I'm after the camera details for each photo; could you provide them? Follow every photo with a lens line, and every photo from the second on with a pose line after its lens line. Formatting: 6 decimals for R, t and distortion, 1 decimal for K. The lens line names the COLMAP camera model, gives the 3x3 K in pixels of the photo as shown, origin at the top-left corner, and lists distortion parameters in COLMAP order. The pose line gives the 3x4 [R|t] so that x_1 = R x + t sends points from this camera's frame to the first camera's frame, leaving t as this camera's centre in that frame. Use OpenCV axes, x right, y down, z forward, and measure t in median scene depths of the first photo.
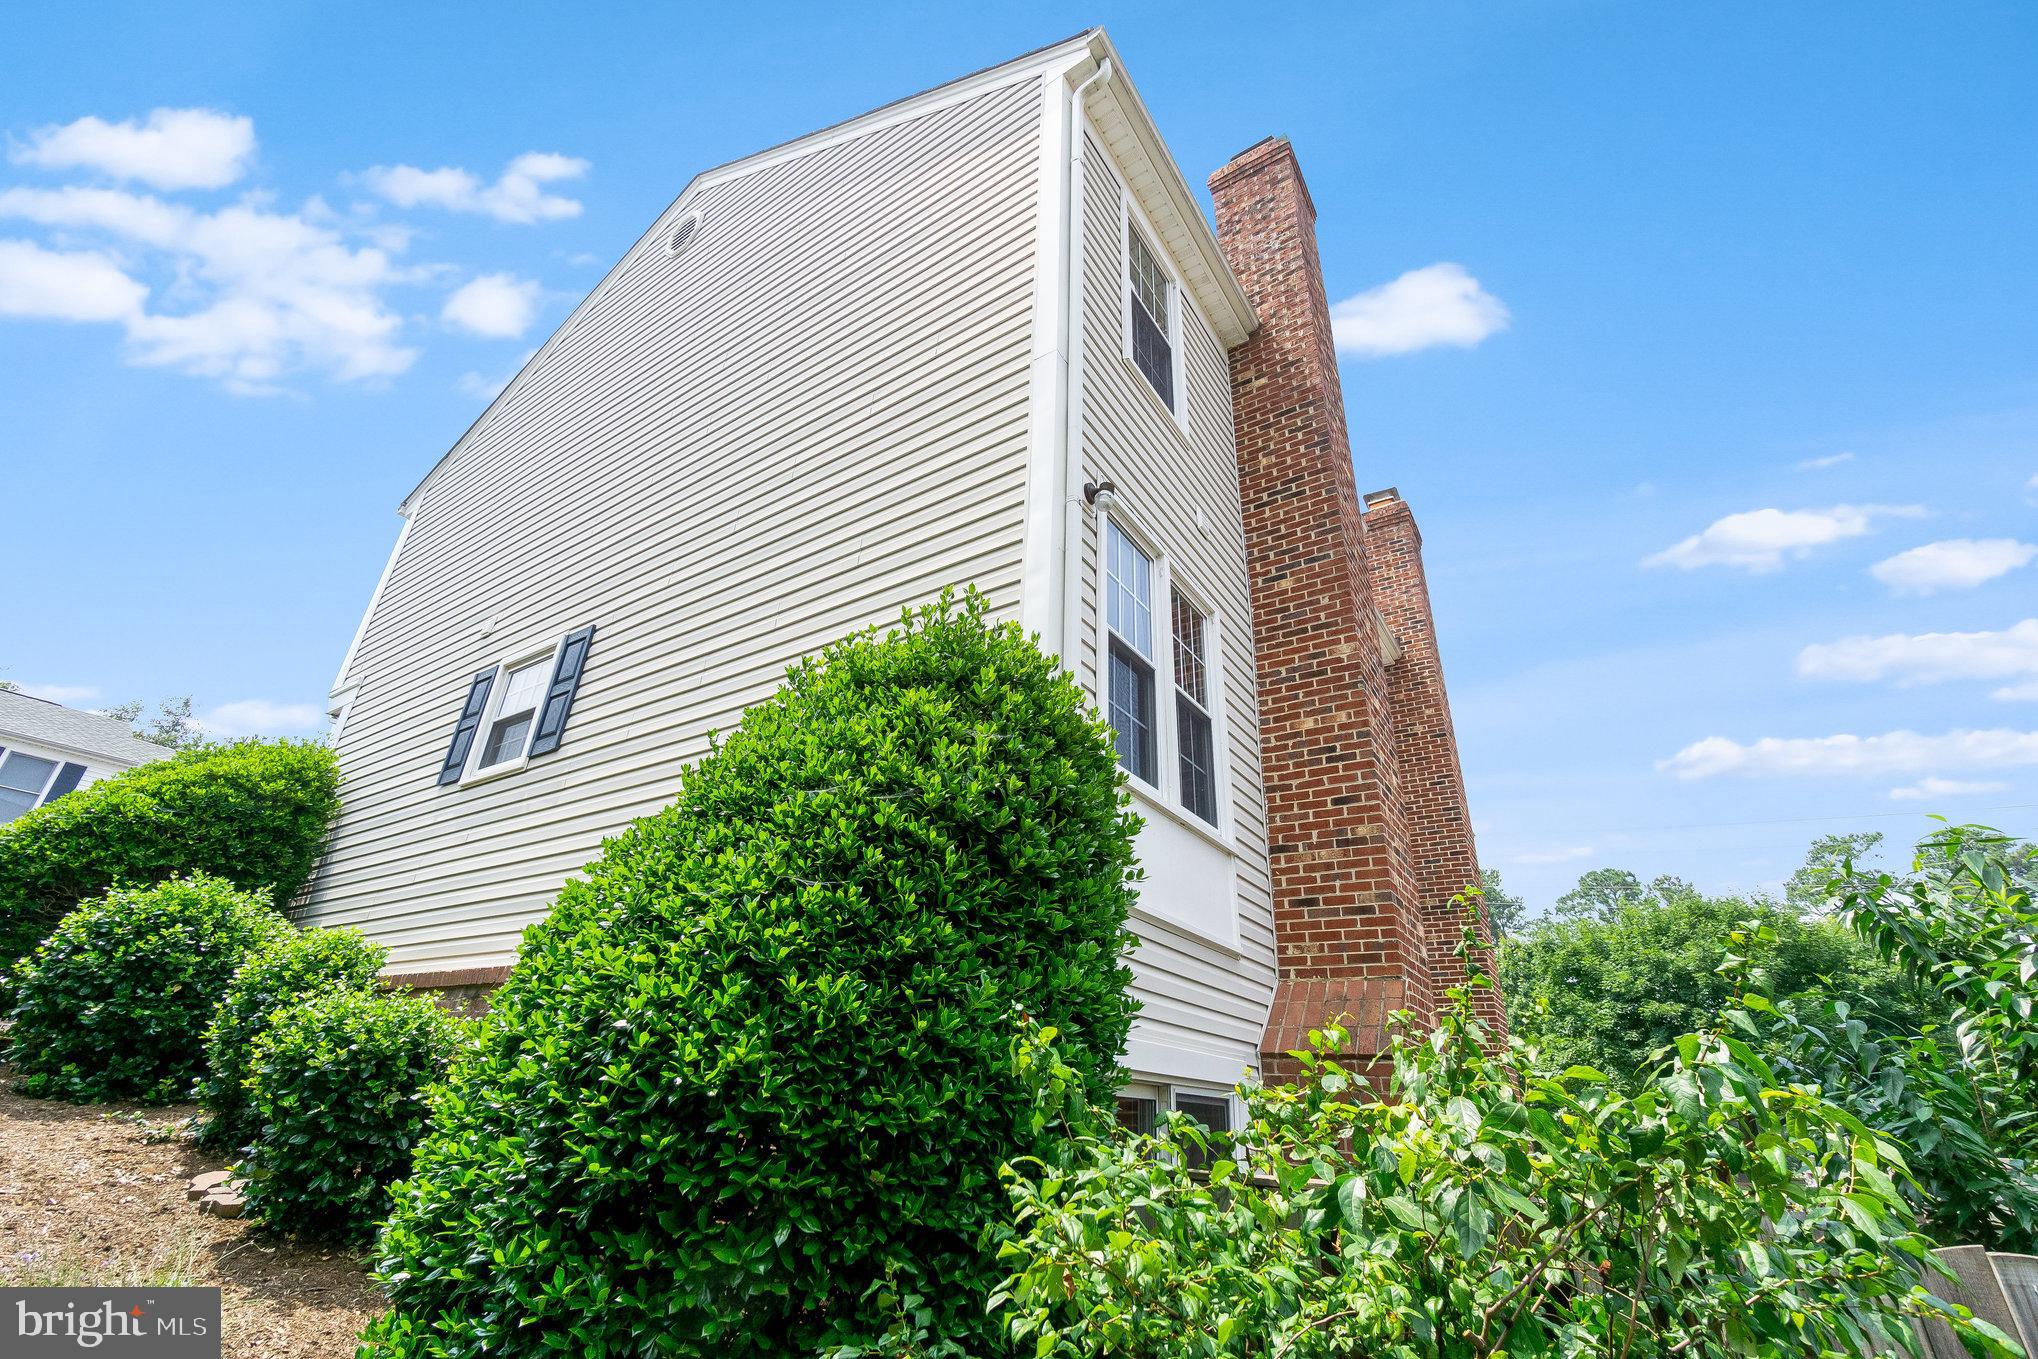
lens RADIAL K [[883.1, 0, 1007.7], [0, 883.1, 649.7], [0, 0, 1]] dist [-0.003366, 0.000624]
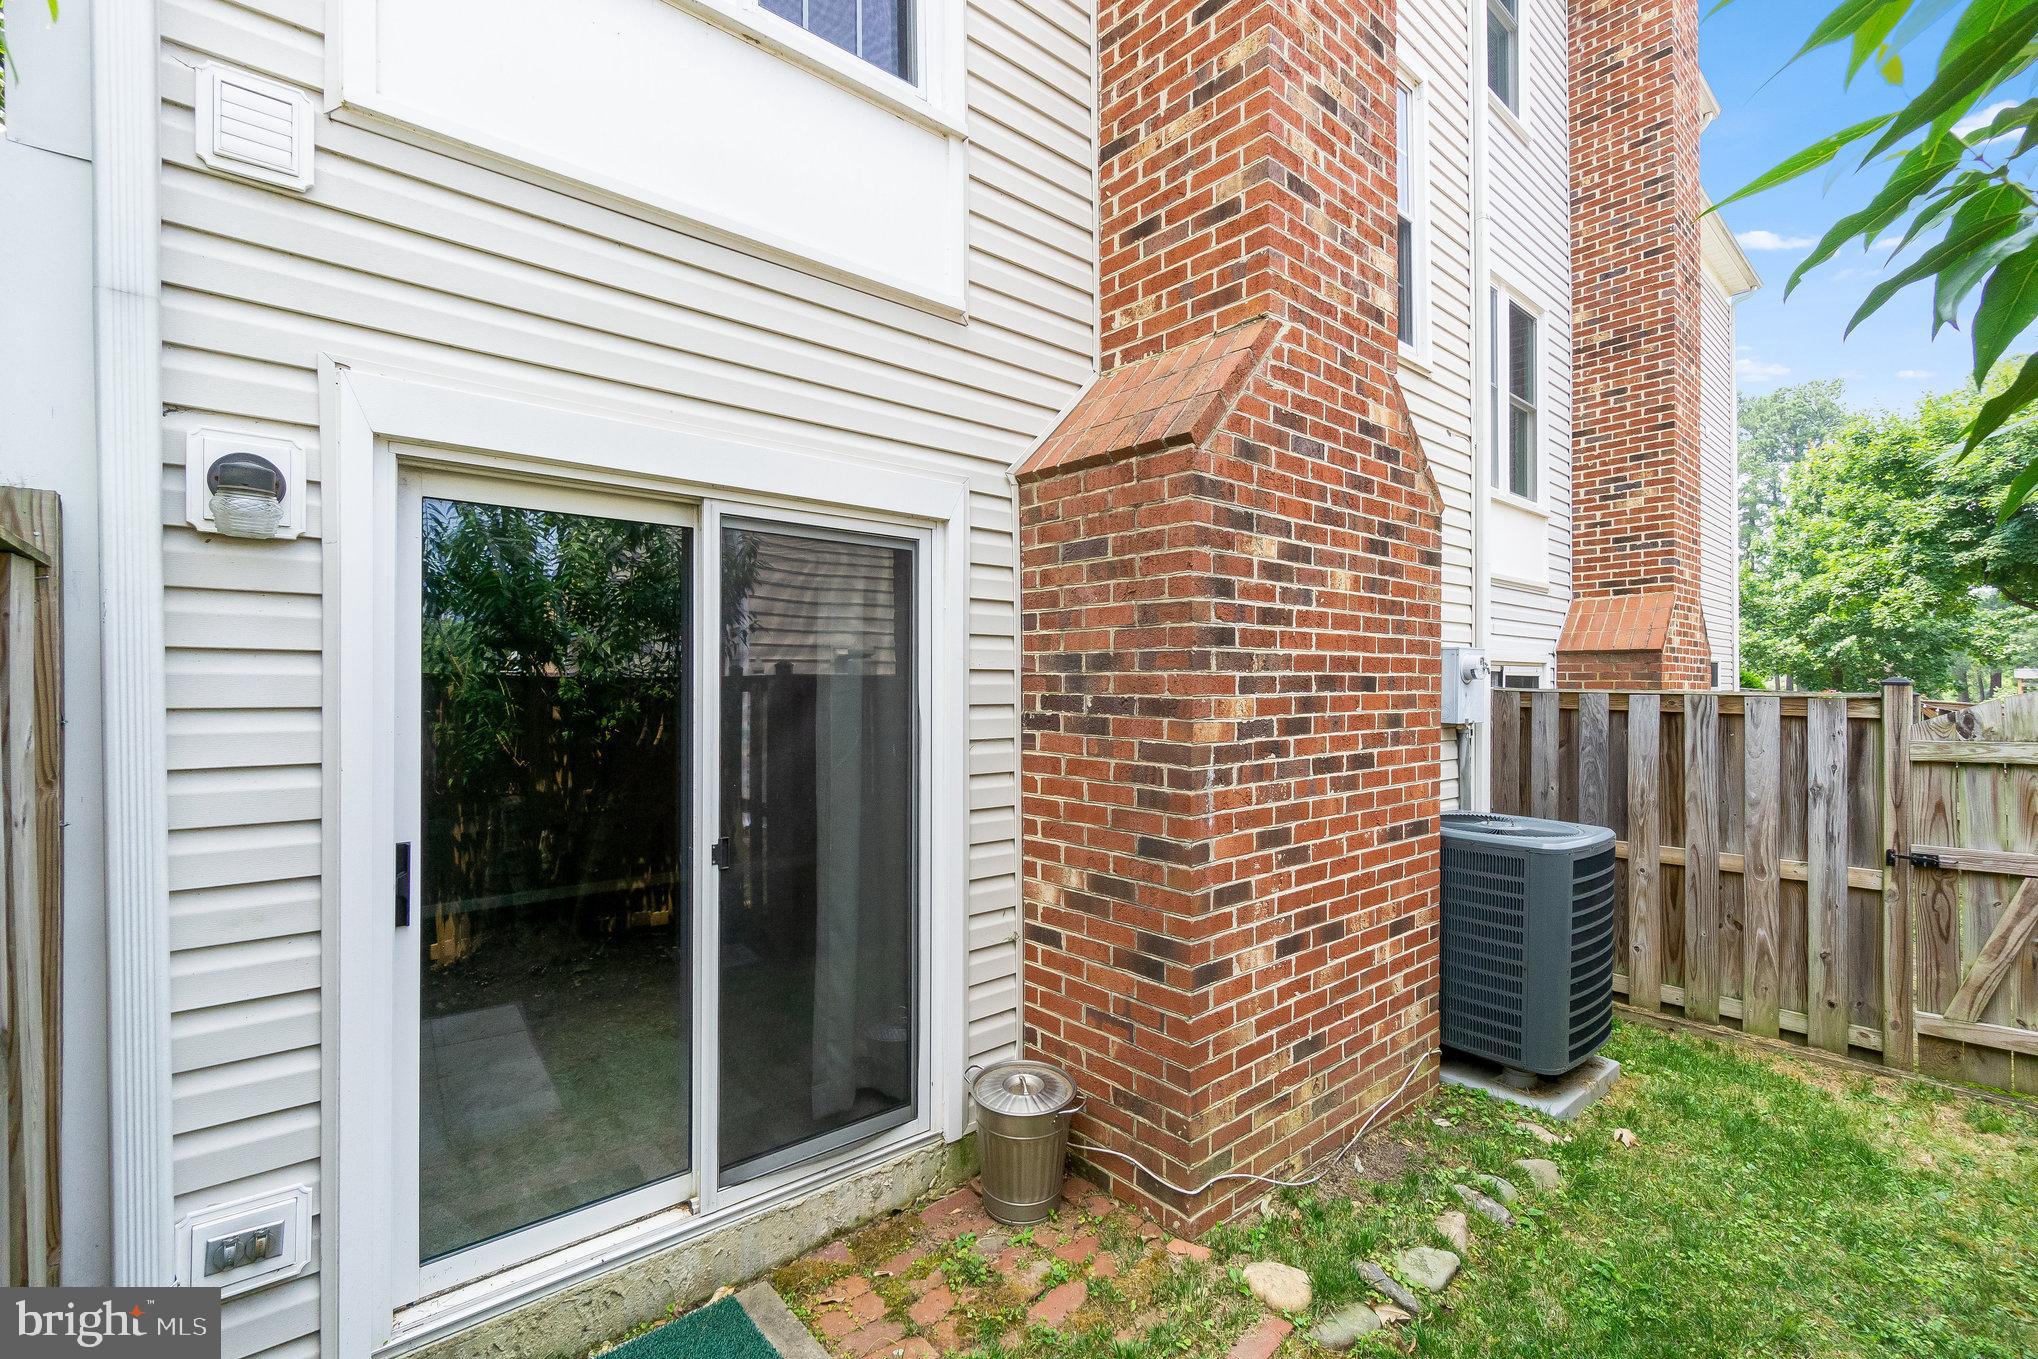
lens RADIAL K [[901.9, 0, 984.7], [0, 901.9, 656.8], [0, 0, 1]] dist [-0.001822, 0.000482]
pose [[0.961803, -0.050294, -0.269082, 0.380493], [0.162549, 0.895844, 0.413571, 0.274802], [0.220256, -0.441513, 0.869801, 0.355979]]
